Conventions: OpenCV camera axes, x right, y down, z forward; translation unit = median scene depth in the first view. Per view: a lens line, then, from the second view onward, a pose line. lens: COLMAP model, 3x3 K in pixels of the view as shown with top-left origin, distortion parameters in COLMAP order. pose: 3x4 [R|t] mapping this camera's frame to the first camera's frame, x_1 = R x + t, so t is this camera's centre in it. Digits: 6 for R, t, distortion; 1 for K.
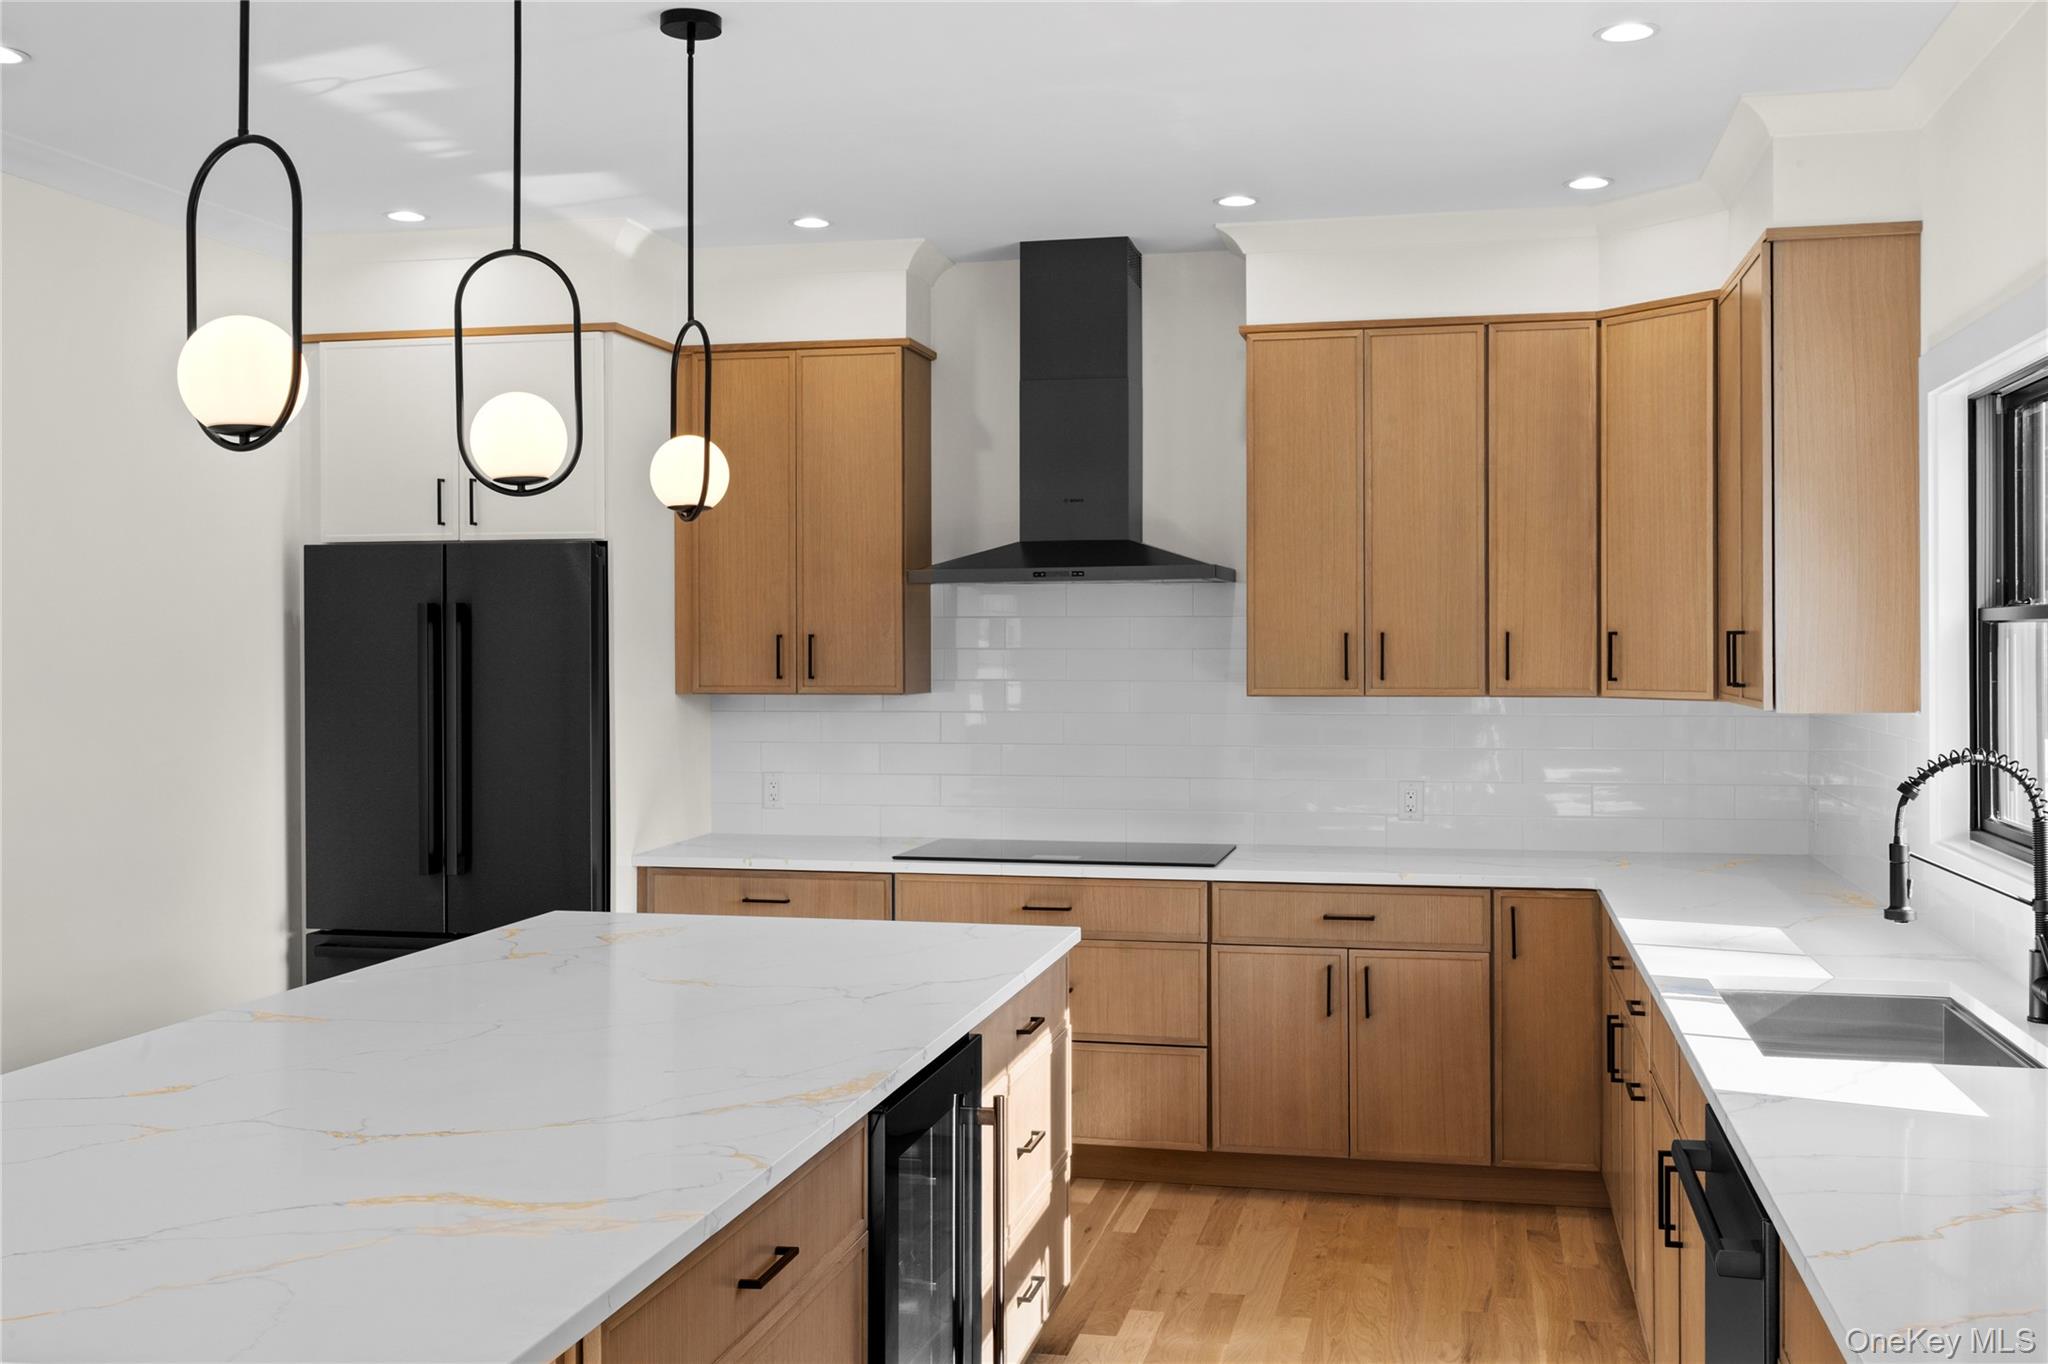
lens RADIAL K [[2033.8, 0, 1024.0], [0, 2033.8, 682.0], [0, 0, 1]] dist [0.072212, 0.001953]
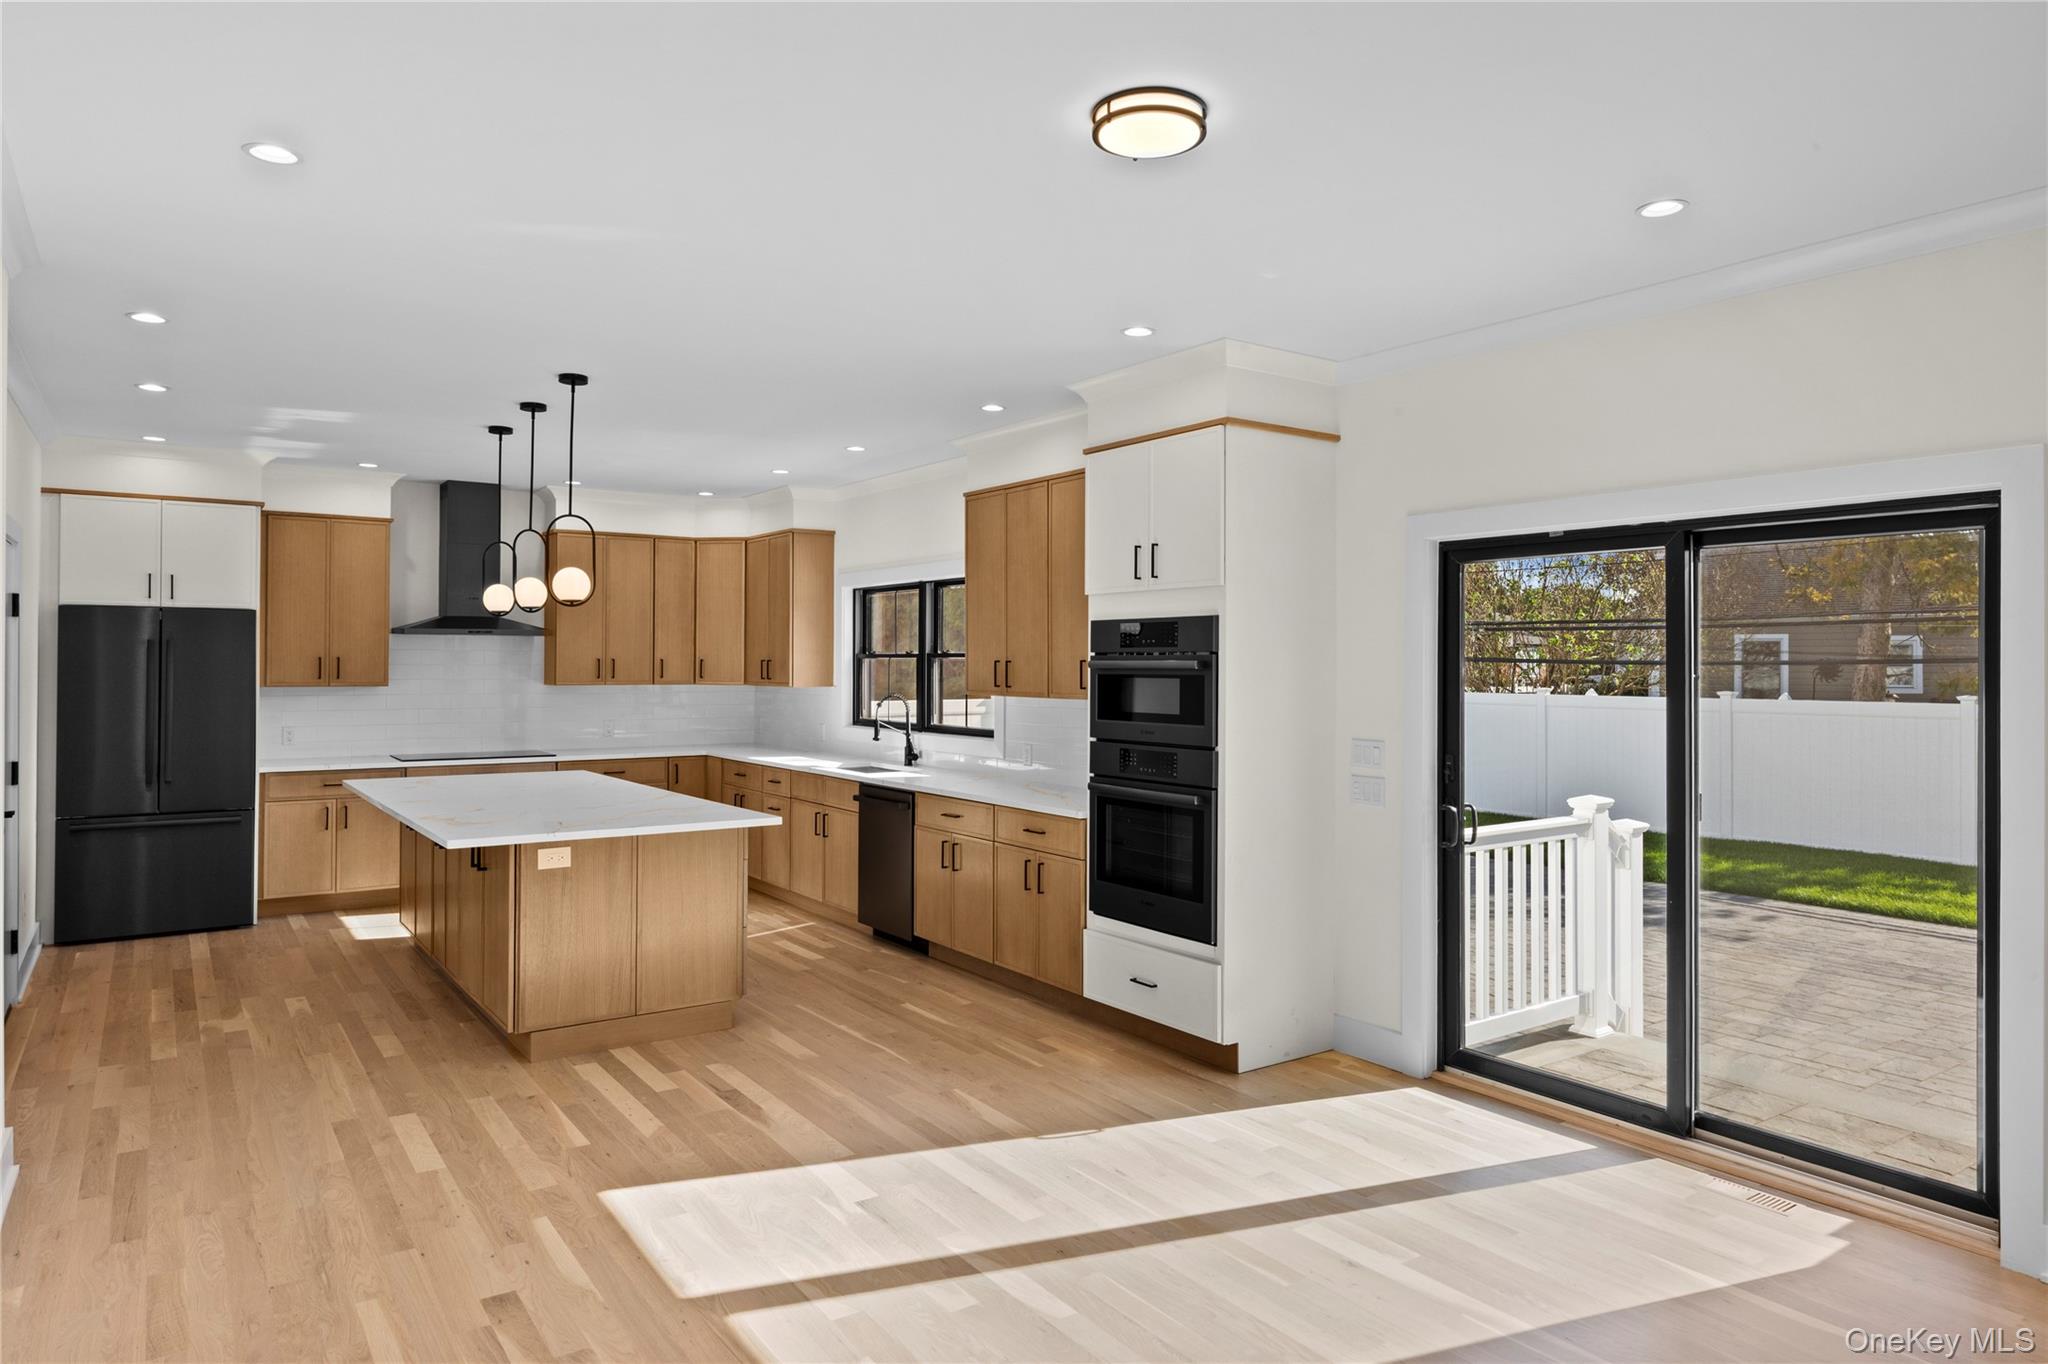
lens RADIAL K [[1250.7, 0, 1024.0], [0, 1250.7, 682.0], [0, 0, 1]] dist [0.000157, 0.000030]
pose [[0.680642, -0.004590, 0.732602, -0.591656], [0.004528, 0.999988, 0.002059, 0.002658], [-0.732602, 0.001916, 0.680655, -0.390020]]
